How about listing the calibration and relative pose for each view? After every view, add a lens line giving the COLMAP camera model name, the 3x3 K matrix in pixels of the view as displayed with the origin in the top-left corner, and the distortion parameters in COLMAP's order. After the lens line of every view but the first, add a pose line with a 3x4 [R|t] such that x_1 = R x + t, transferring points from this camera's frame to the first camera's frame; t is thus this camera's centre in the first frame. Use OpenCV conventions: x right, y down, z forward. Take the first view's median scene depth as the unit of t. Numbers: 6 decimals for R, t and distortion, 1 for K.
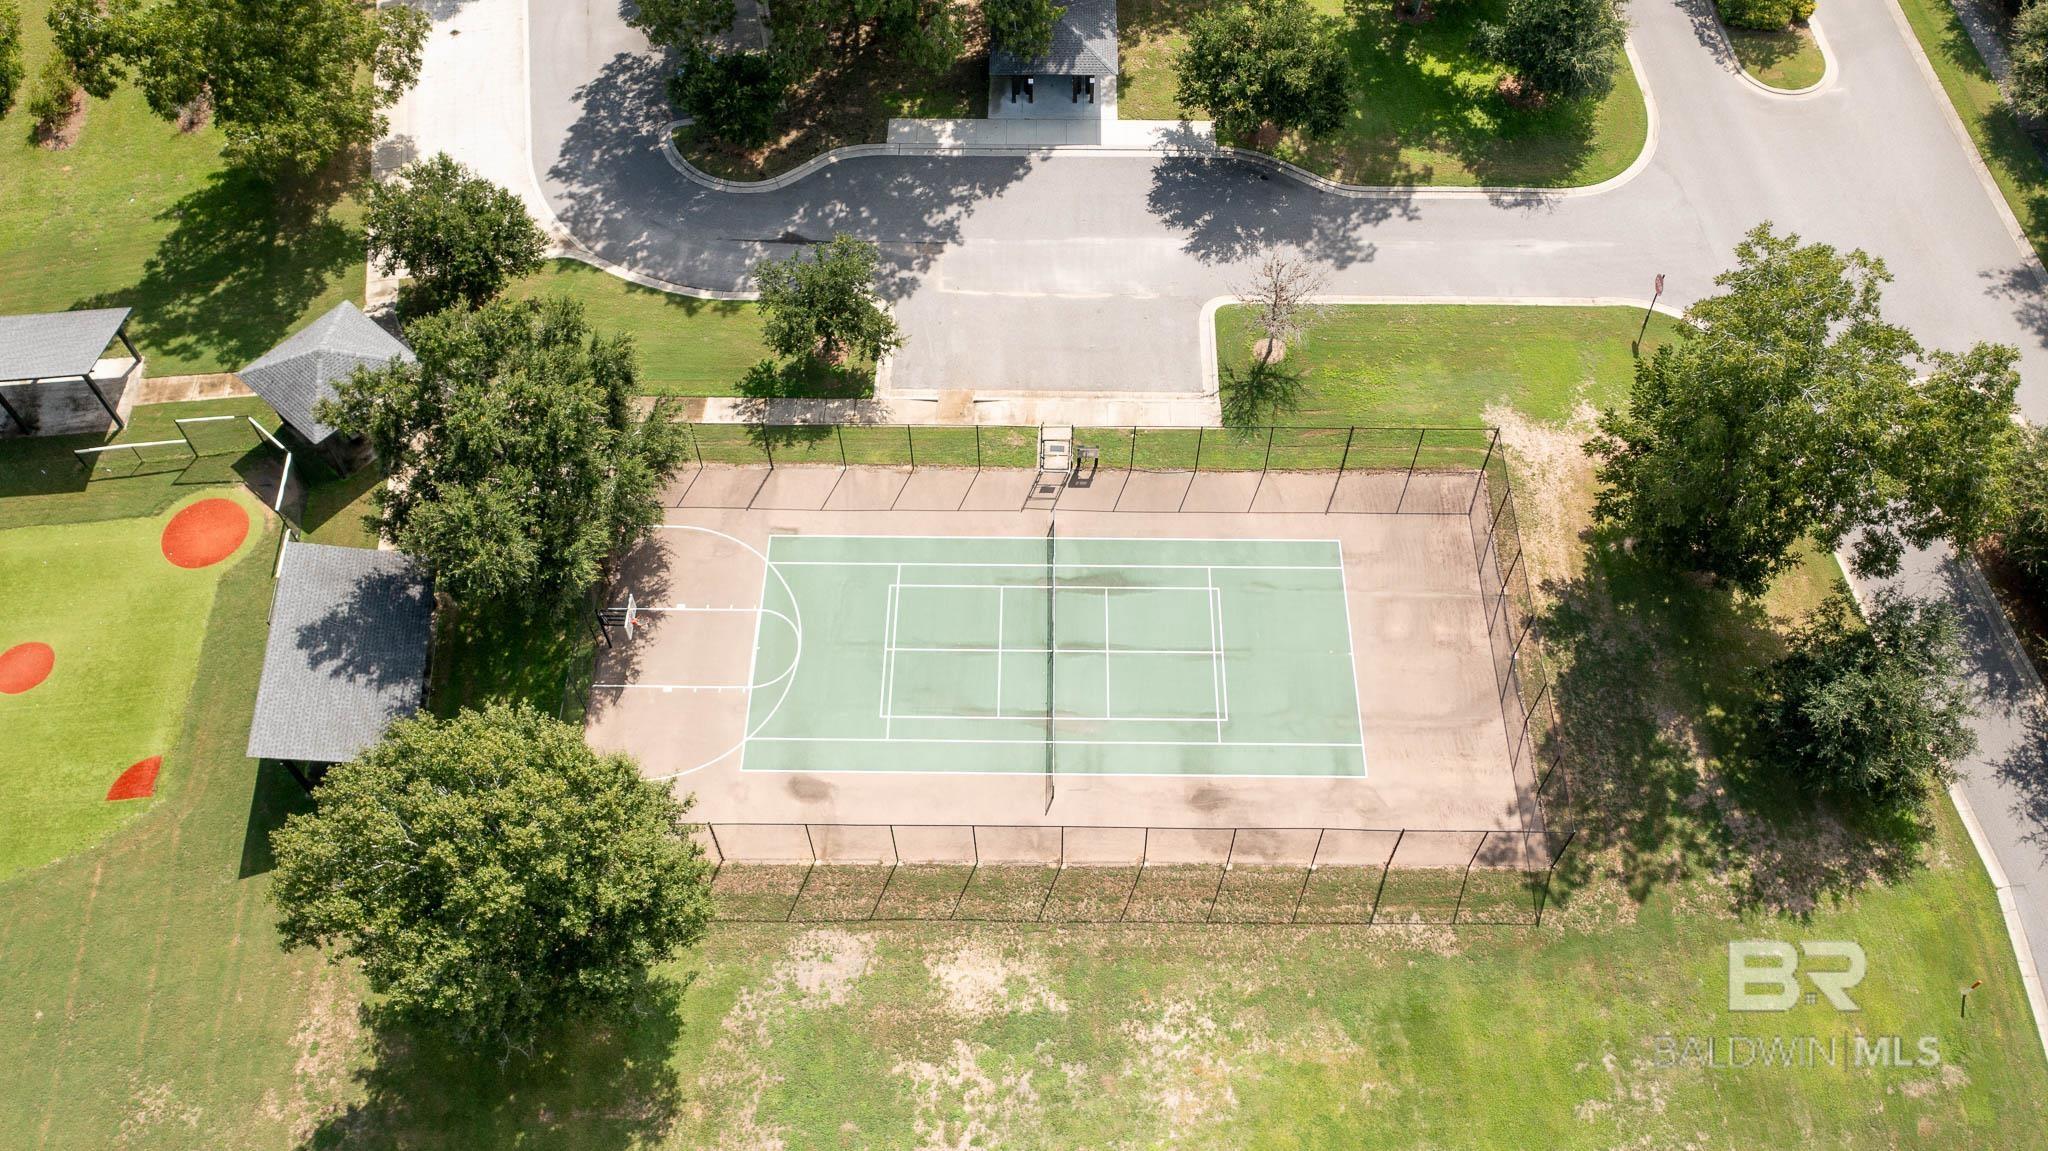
lens RADIAL K [[1607.2, 0, 1024.0], [0, 1607.2, 575.5], [0, 0, 1]] dist [-0.014824, 0.009637]
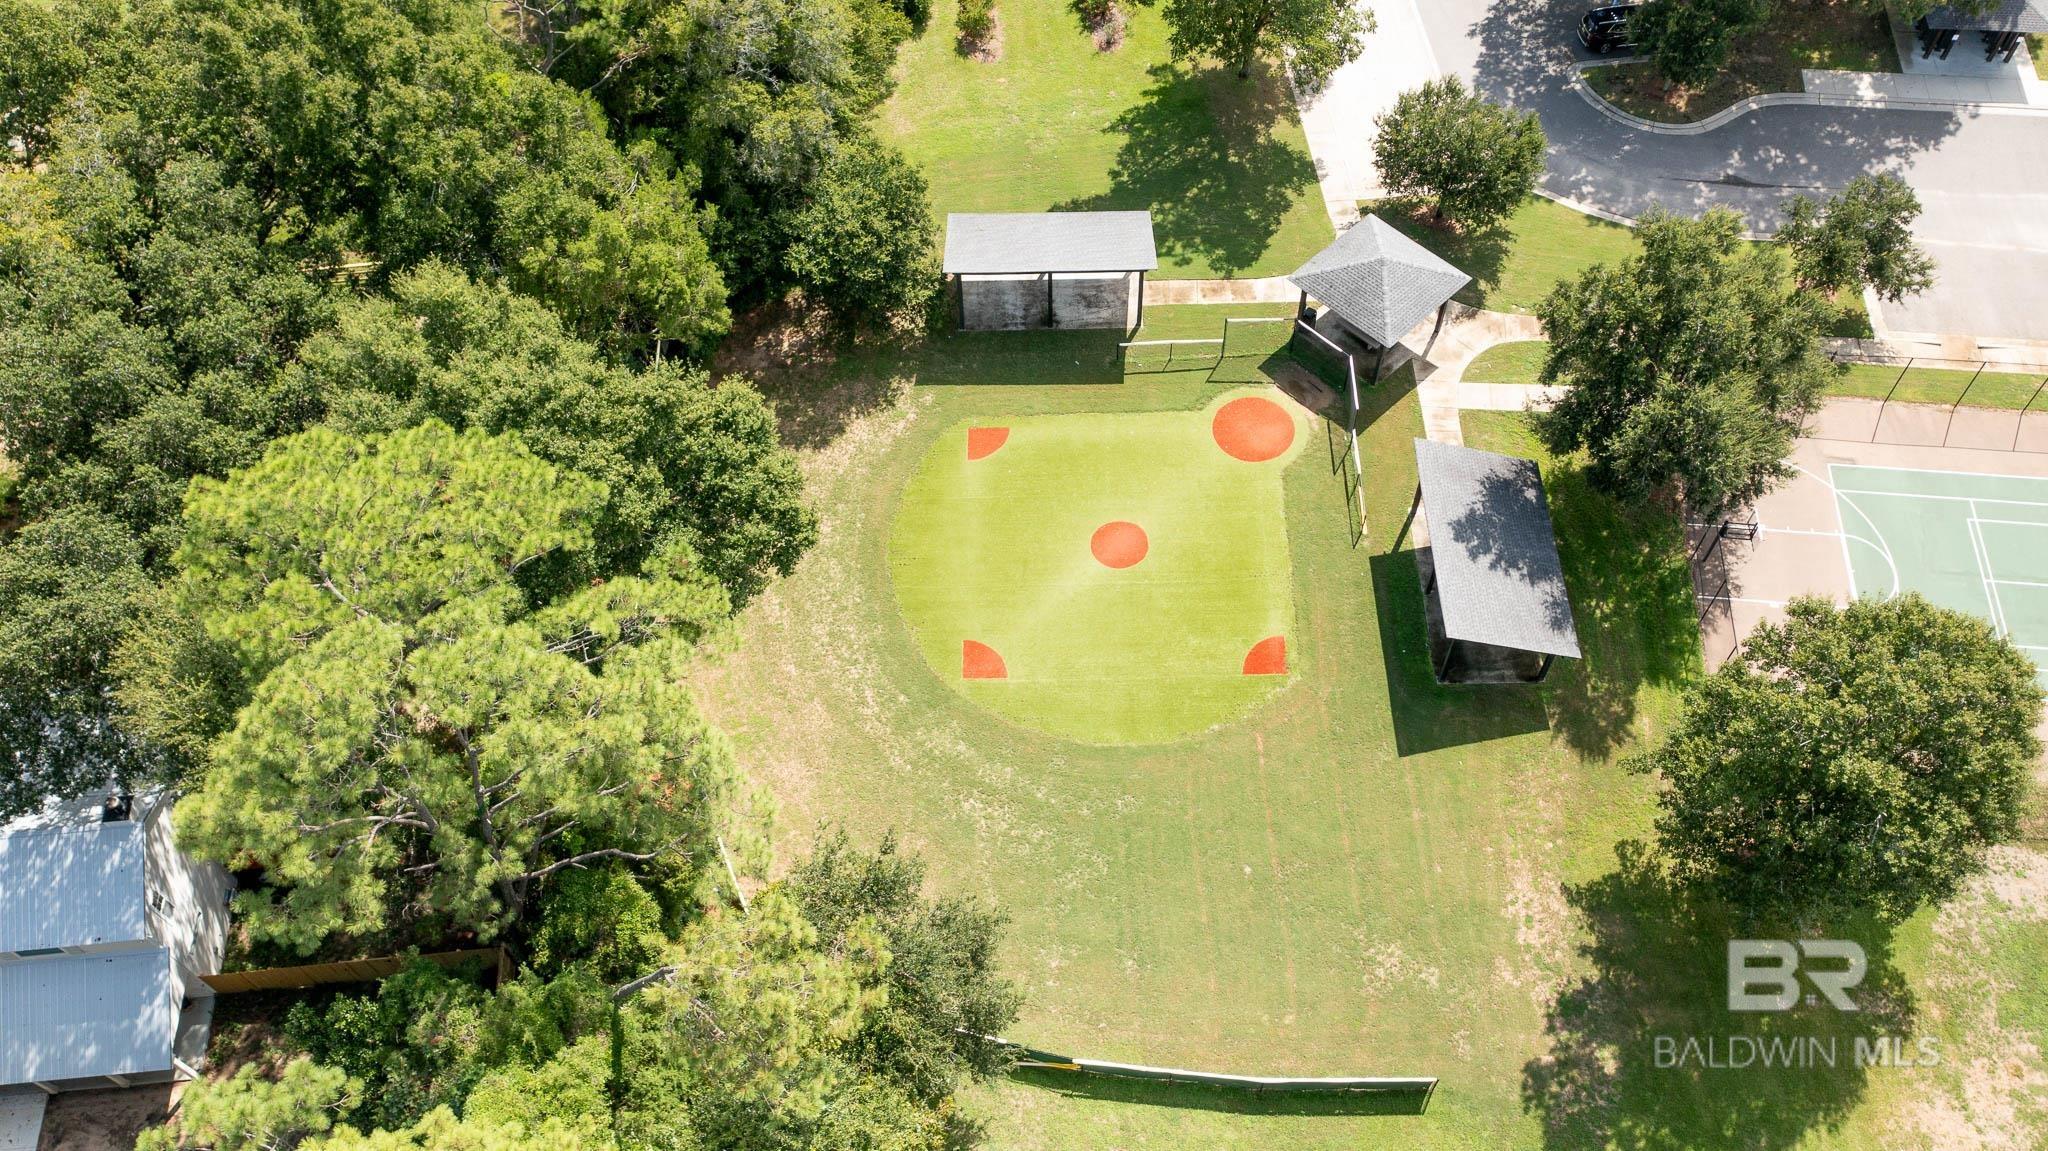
lens RADIAL K [[1553.6, 0, 1024.0], [0, 1553.6, 575.5], [0, 0, 1]] dist [-0.002660, 0.000822]
pose [[0.995571, 0.066080, -0.066872, -0.557488], [-0.065096, 0.997738, 0.016796, 0.058352], [0.067831, -0.012368, 0.997620, -0.021200]]
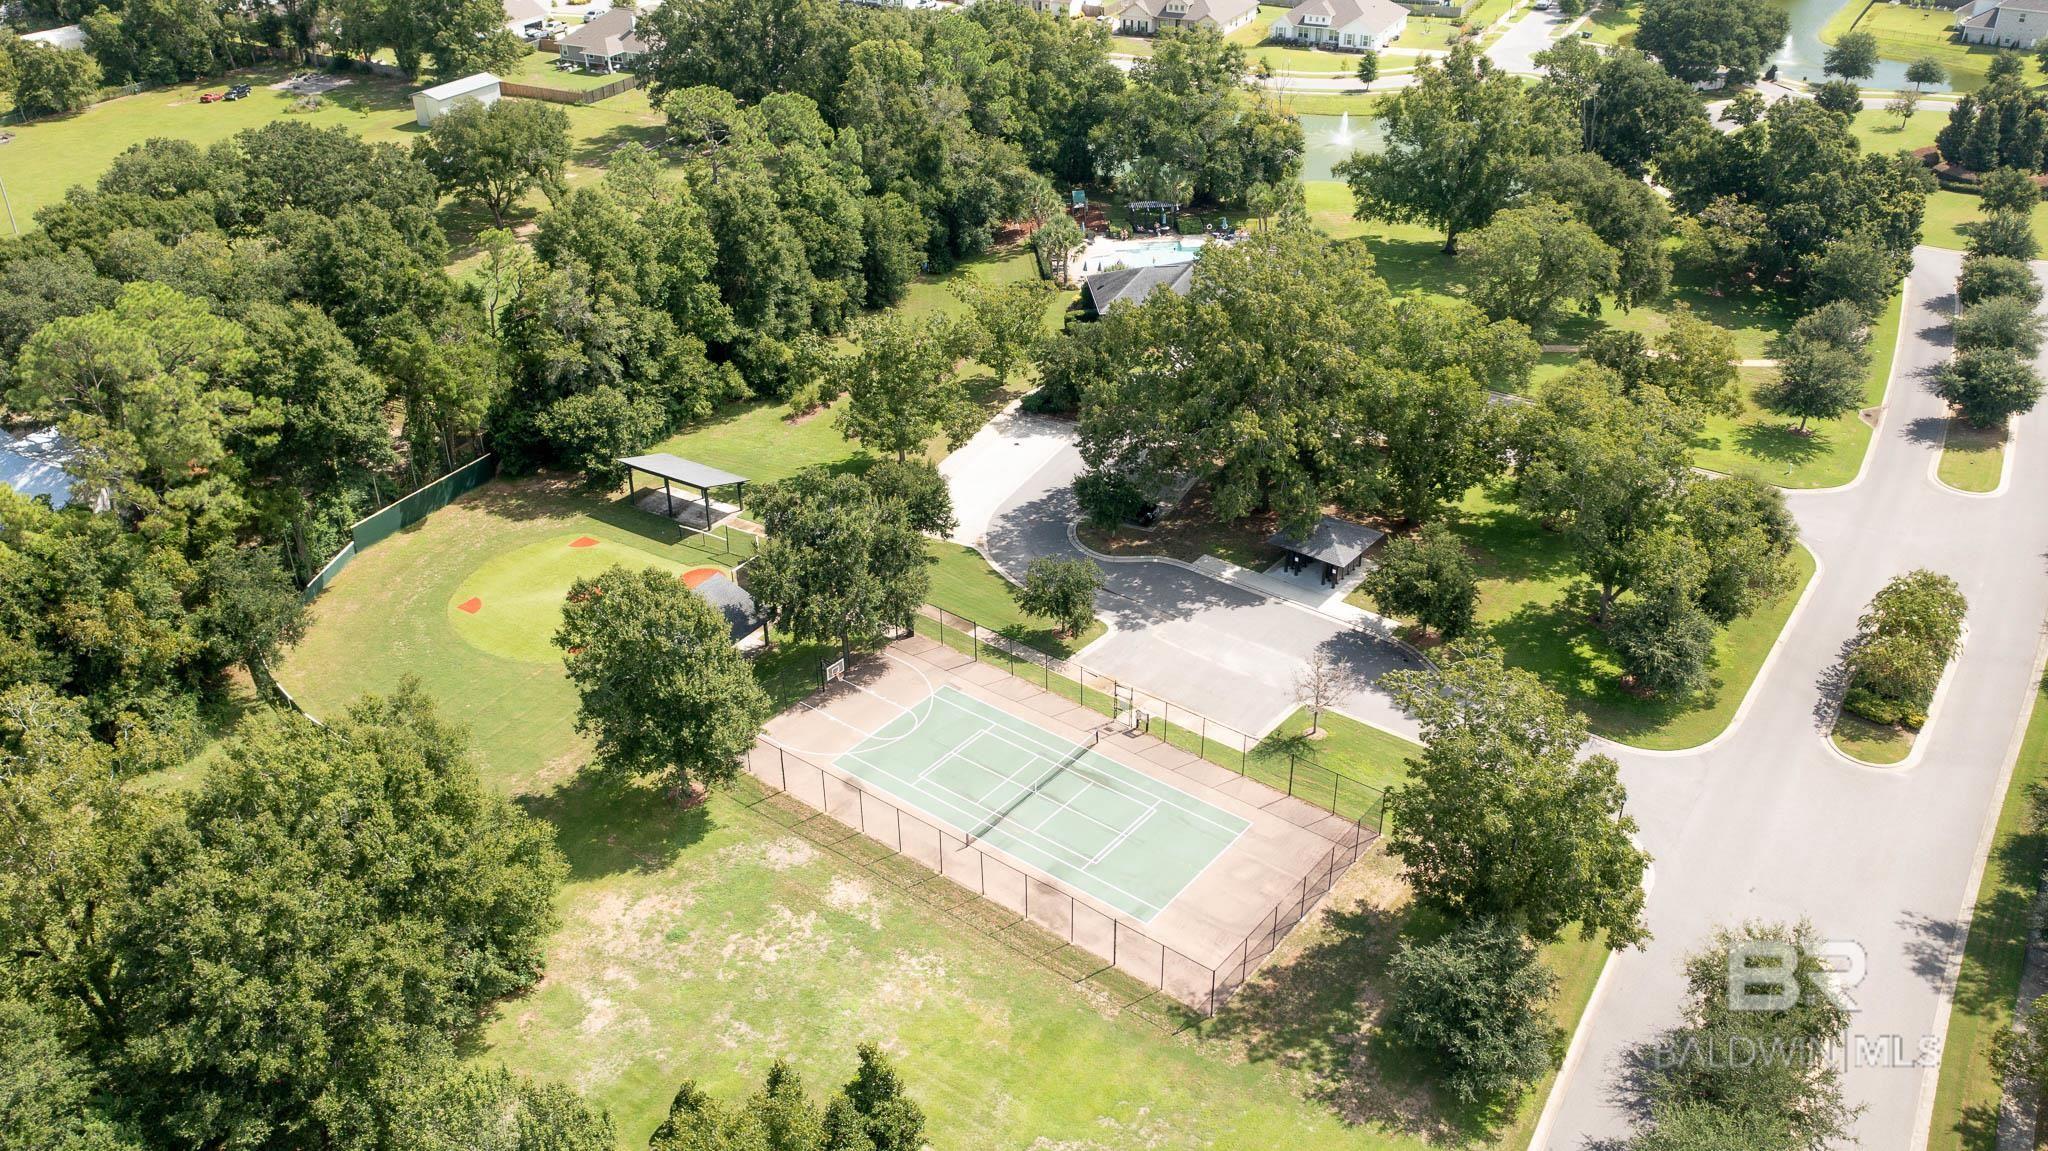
lens RADIAL K [[1553.6, 0, 1024.0], [0, 1553.6, 575.5], [0, 0, 1]] dist [-0.002660, 0.000822]
pose [[0.803101, 0.310560, -0.508509, 0.602039], [-0.496502, 0.820620, -0.282965, 0.260054], [0.329415, 0.479725, 0.813234, -0.258791]]
